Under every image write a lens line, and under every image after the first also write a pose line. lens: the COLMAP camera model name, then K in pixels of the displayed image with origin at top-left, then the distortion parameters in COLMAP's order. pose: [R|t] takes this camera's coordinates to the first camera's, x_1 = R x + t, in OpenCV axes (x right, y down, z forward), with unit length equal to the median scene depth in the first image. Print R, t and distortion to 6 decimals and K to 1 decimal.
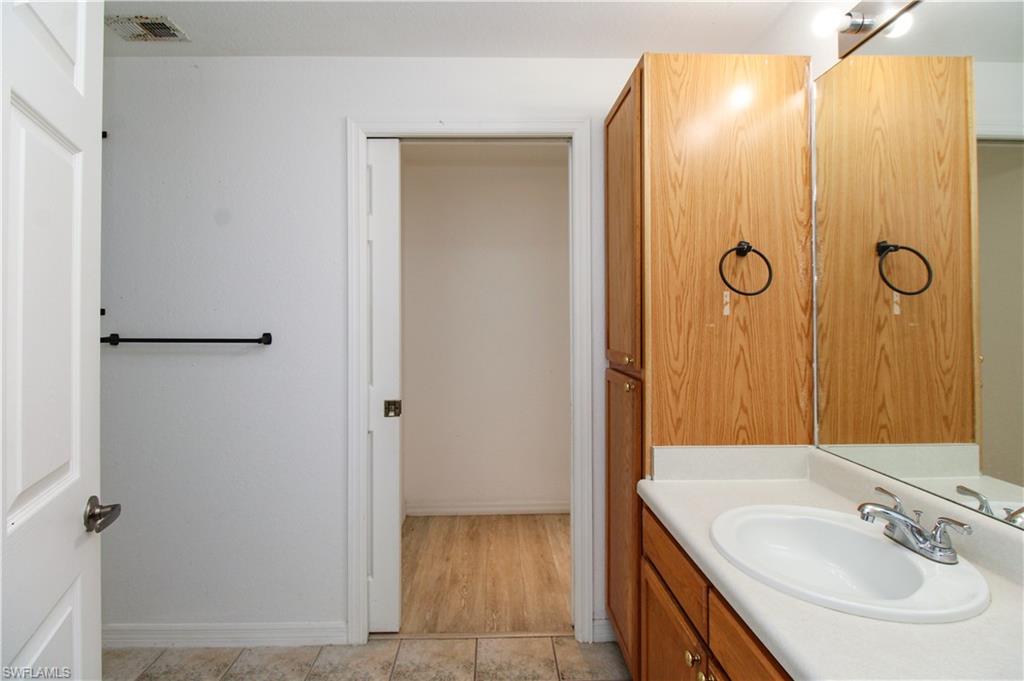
lens RADIAL K [[481.8, 0, 498.9], [0, 481.8, 314.9], [0, 0, 1]] dist [0.009879, -0.010170]
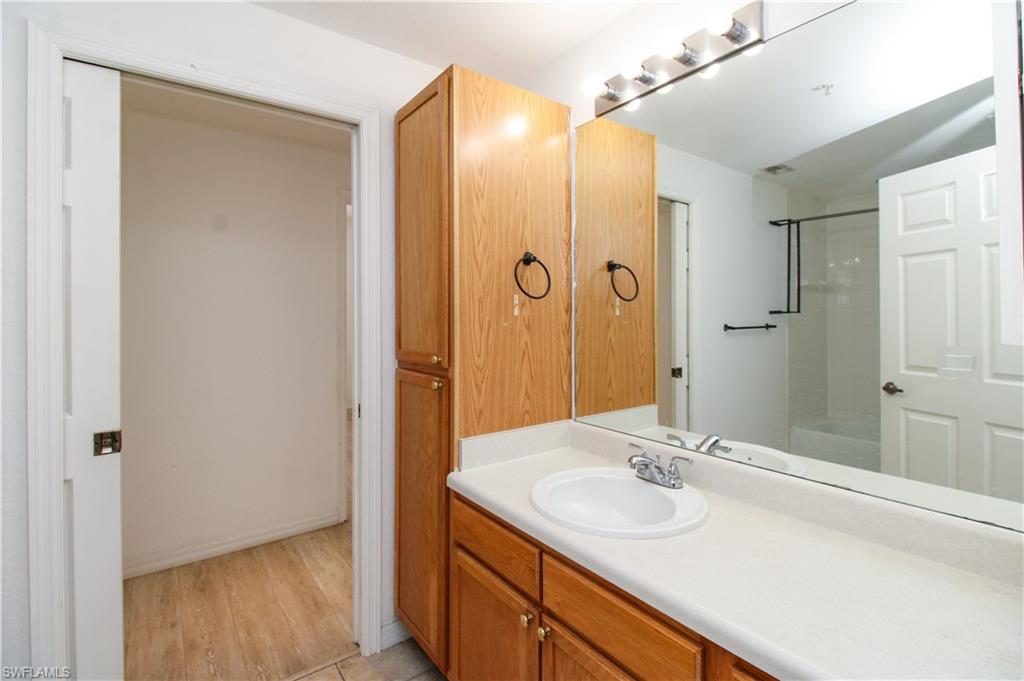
lens RADIAL K [[481.8, 0, 519.8], [0, 481.8, 316.2], [0, 0, 1]] dist [0.009879, -0.010170]
pose [[0.807081, 0.001710, 0.590439, -0.196281], [-0.005843, 0.999970, 0.005091, -0.003604], [-0.590412, -0.007559, 0.807066, 0.069933]]
